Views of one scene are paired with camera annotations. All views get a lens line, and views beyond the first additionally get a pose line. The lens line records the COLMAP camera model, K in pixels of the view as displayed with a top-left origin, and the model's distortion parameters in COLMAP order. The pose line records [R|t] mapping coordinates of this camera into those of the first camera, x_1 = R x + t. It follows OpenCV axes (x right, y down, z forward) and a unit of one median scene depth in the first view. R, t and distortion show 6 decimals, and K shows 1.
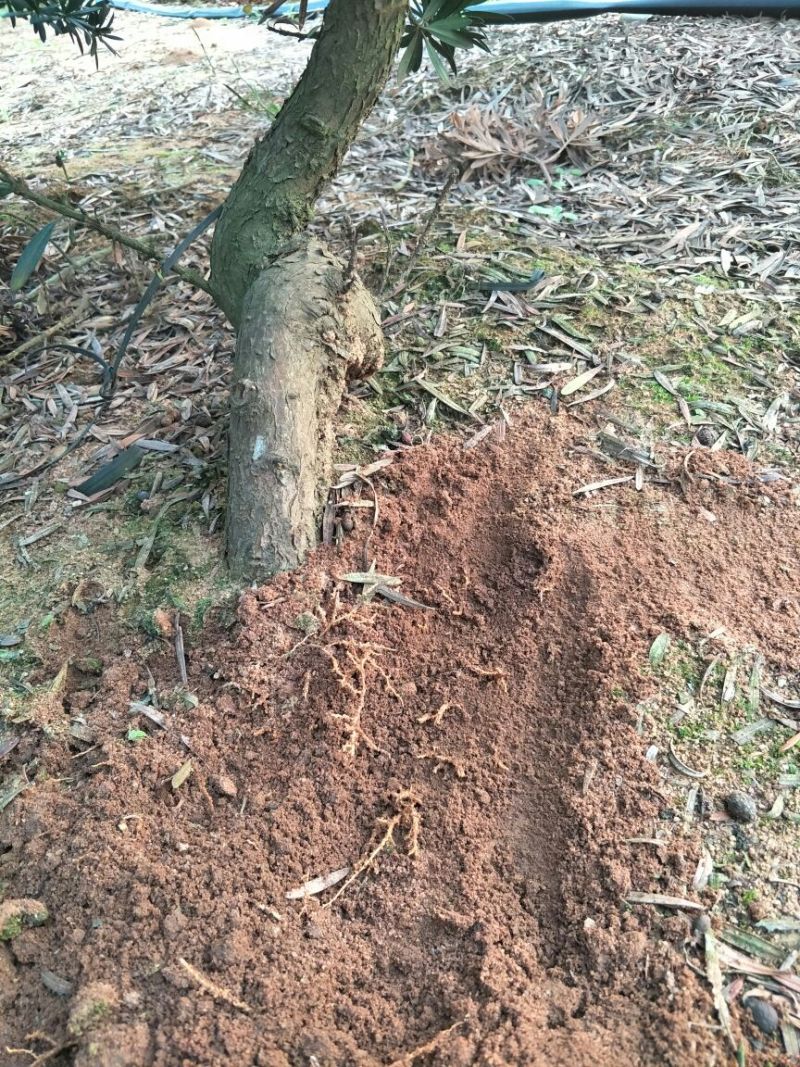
lens RADIAL K [[890.1, 0, 400.4], [0, 890.1, 593.3], [0, 0, 1]] dist [0.094540, -0.278125]
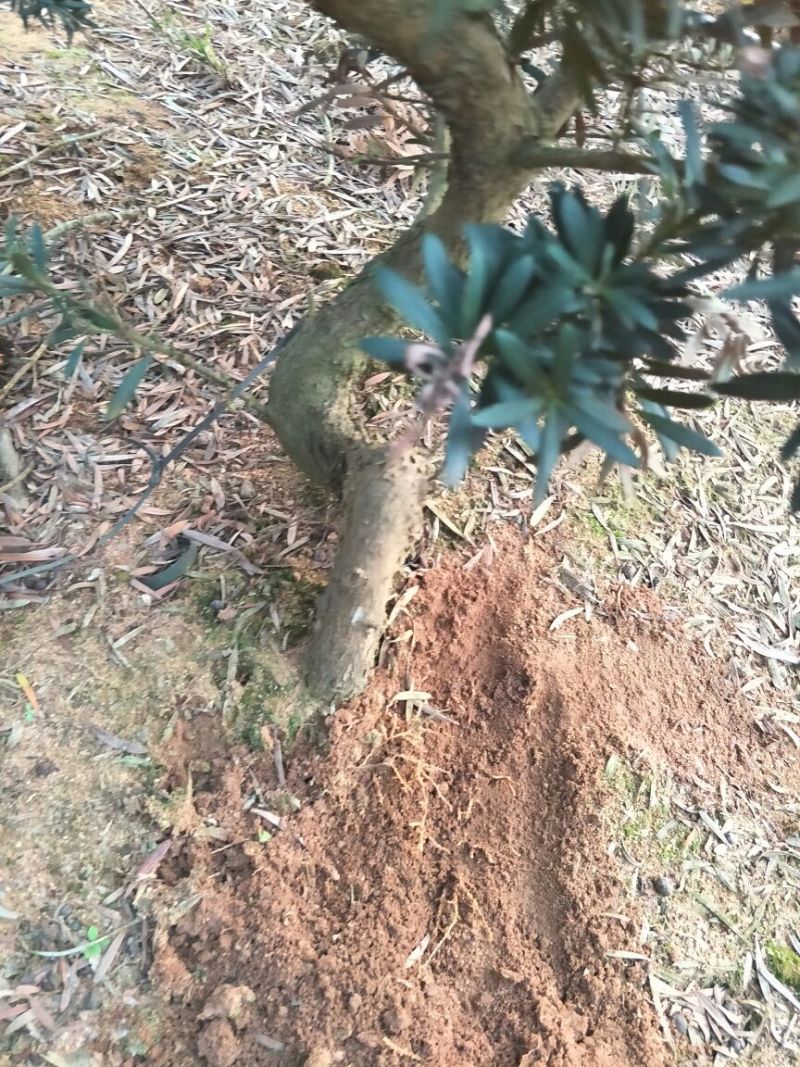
lens RADIAL K [[890.1, 0, 400.4], [0, 890.1, 593.3], [0, 0, 1]] dist [0.094540, -0.278125]
pose [[0.951722, 0.046650, 0.303395, -0.482517], [-0.109173, 0.975202, 0.192518, -0.440707], [-0.286891, -0.216346, 0.933214, -0.215242]]
